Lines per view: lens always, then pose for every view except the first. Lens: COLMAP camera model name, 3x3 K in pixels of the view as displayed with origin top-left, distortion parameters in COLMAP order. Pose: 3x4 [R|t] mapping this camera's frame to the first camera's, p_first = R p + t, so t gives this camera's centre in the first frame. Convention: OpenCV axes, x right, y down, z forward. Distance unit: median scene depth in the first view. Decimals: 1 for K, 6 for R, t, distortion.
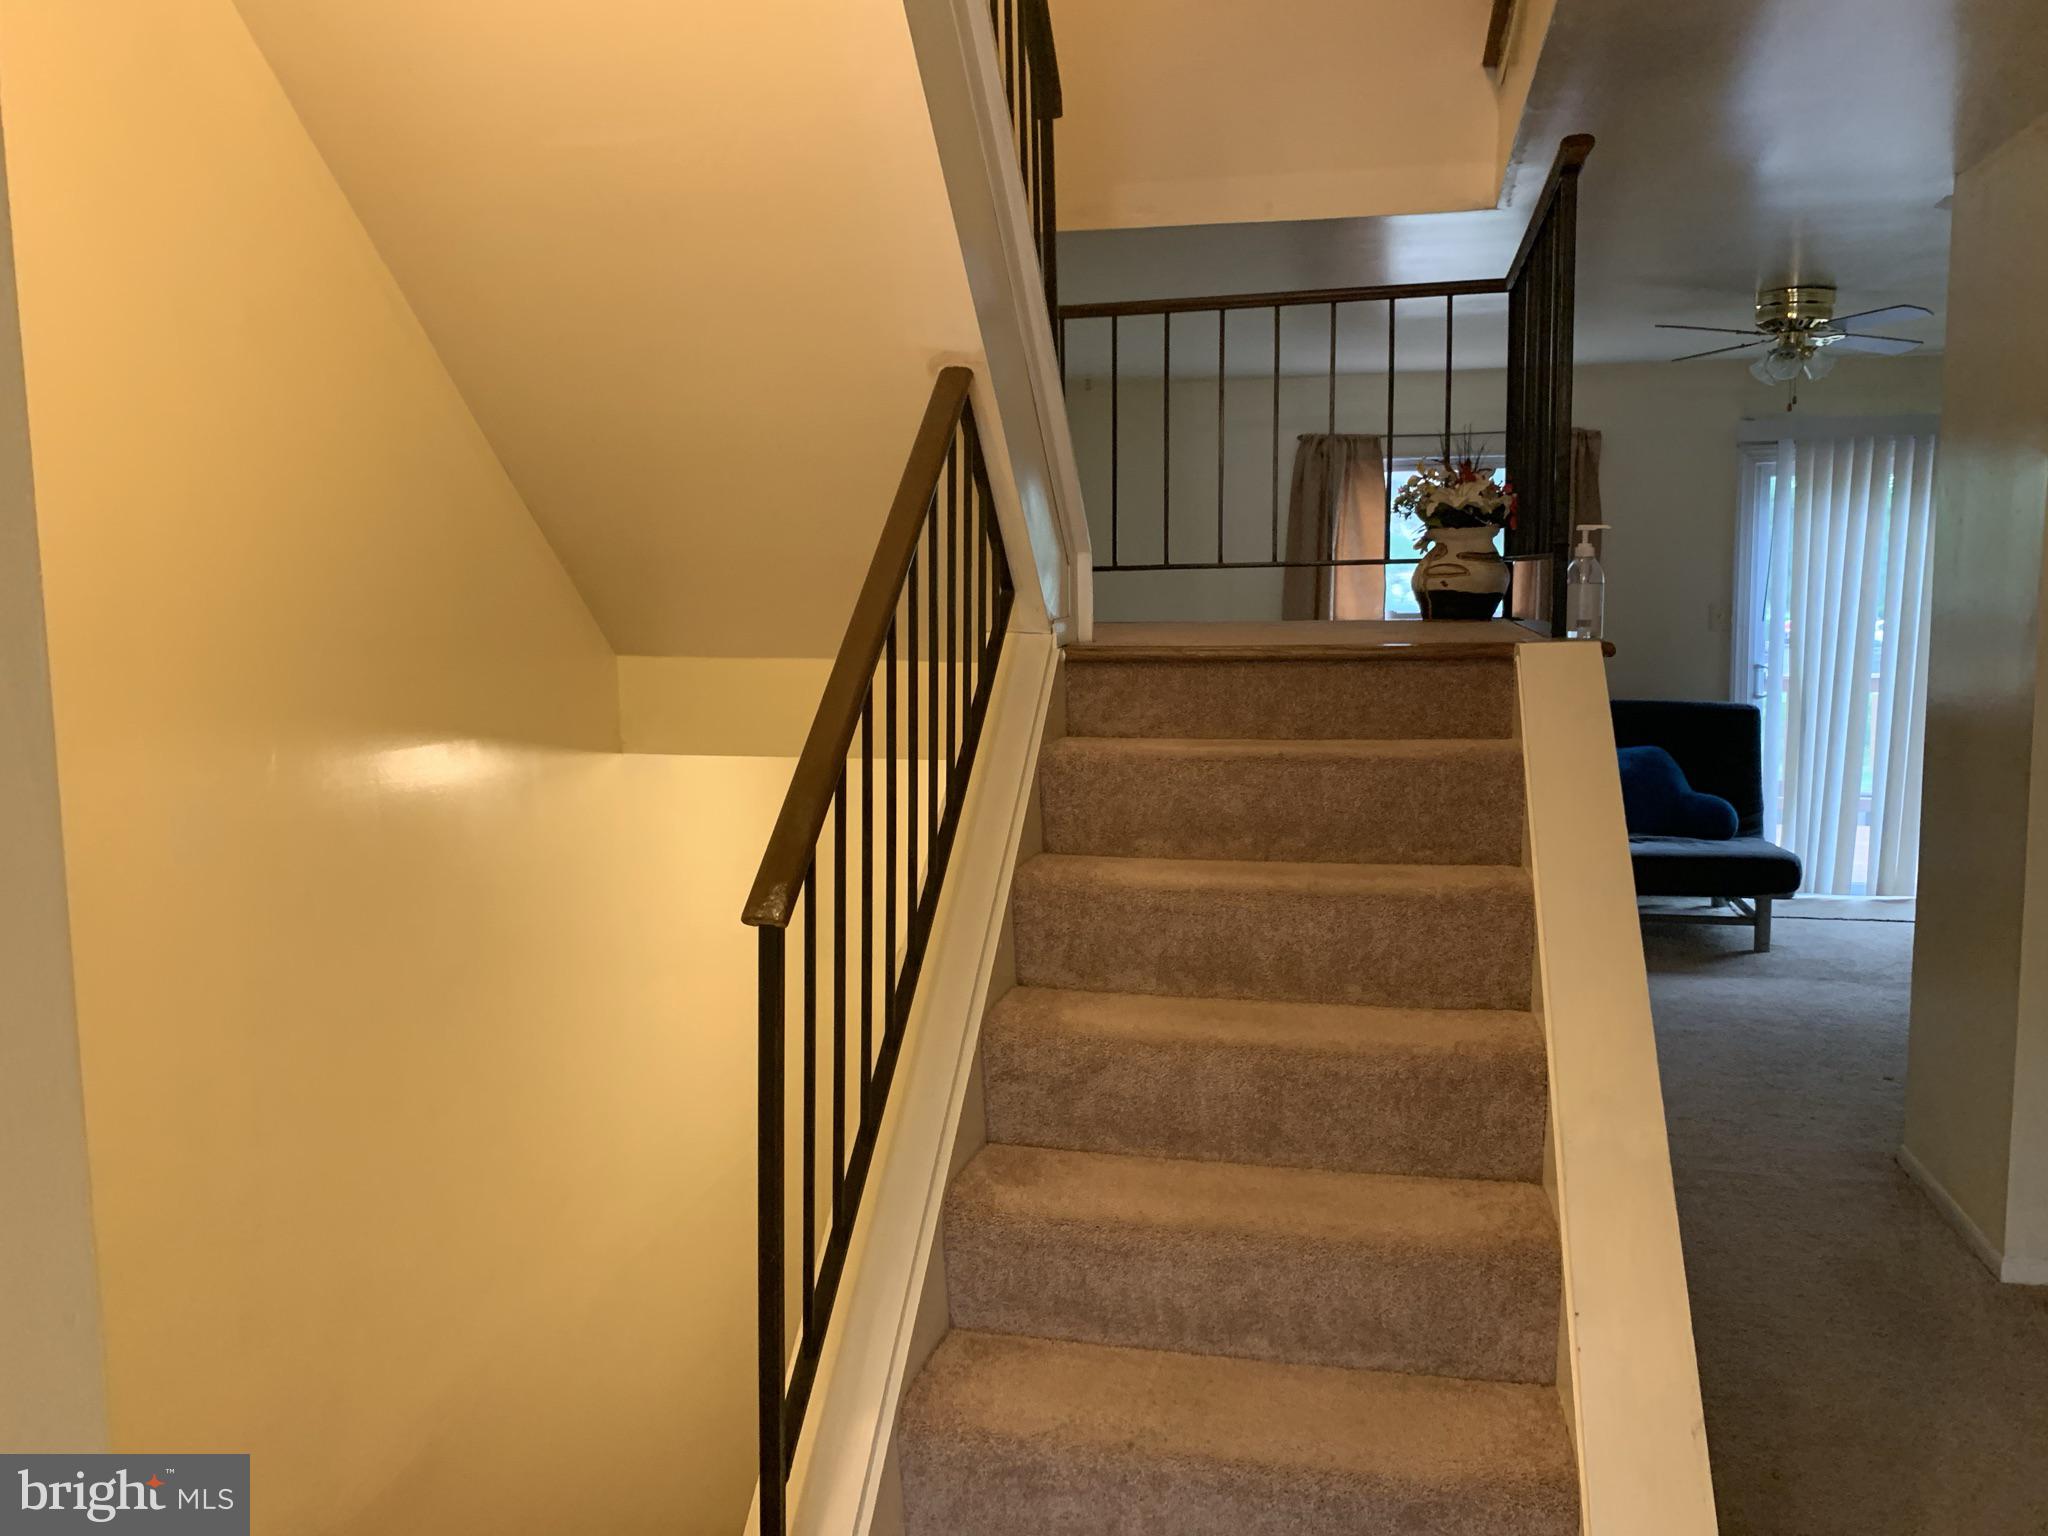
lens RADIAL K [[1578.6, 0, 1024.0], [0, 1578.6, 768.0], [0, 0, 1]] dist [0.049990, -0.062339]
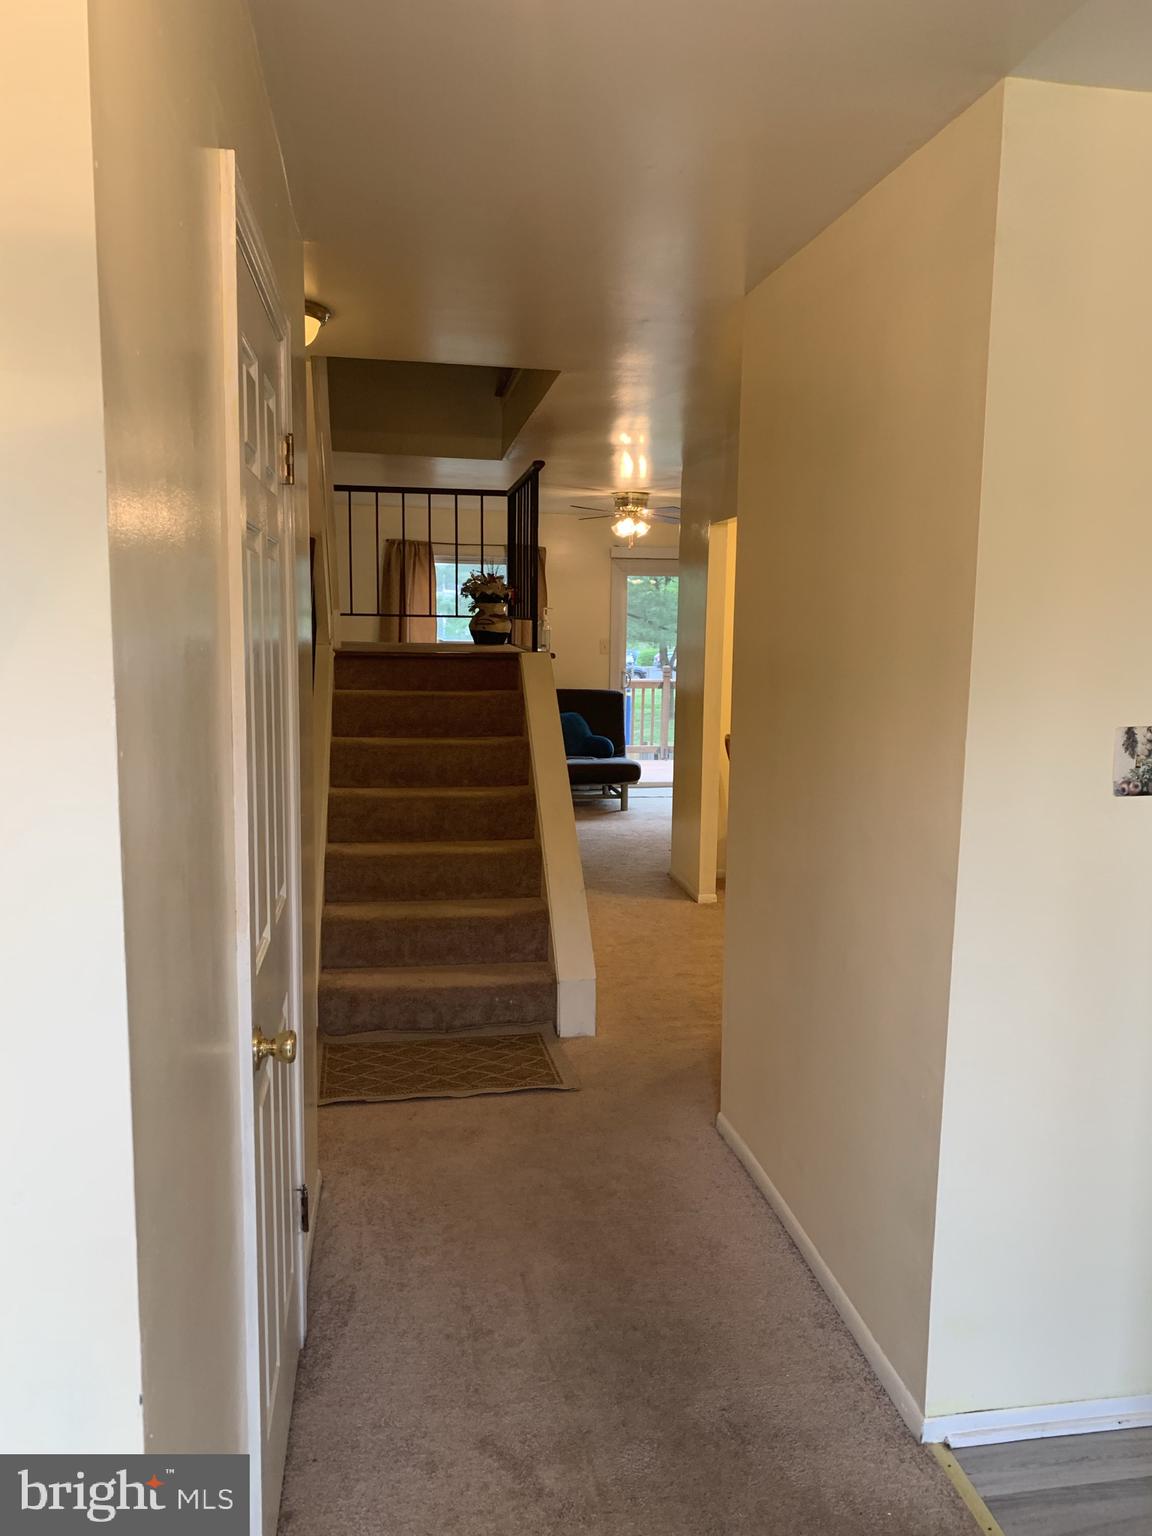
lens RADIAL K [[1183.9, 0, 578.4], [0, 1183.9, 769.8], [0, 0, 1]] dist [0.049990, -0.062339]
pose [[0.930552, -0.016953, 0.365767, -0.227447], [0.013564, 0.999838, 0.011834, 0.066205], [-0.365908, -0.006051, 0.930631, -0.610626]]
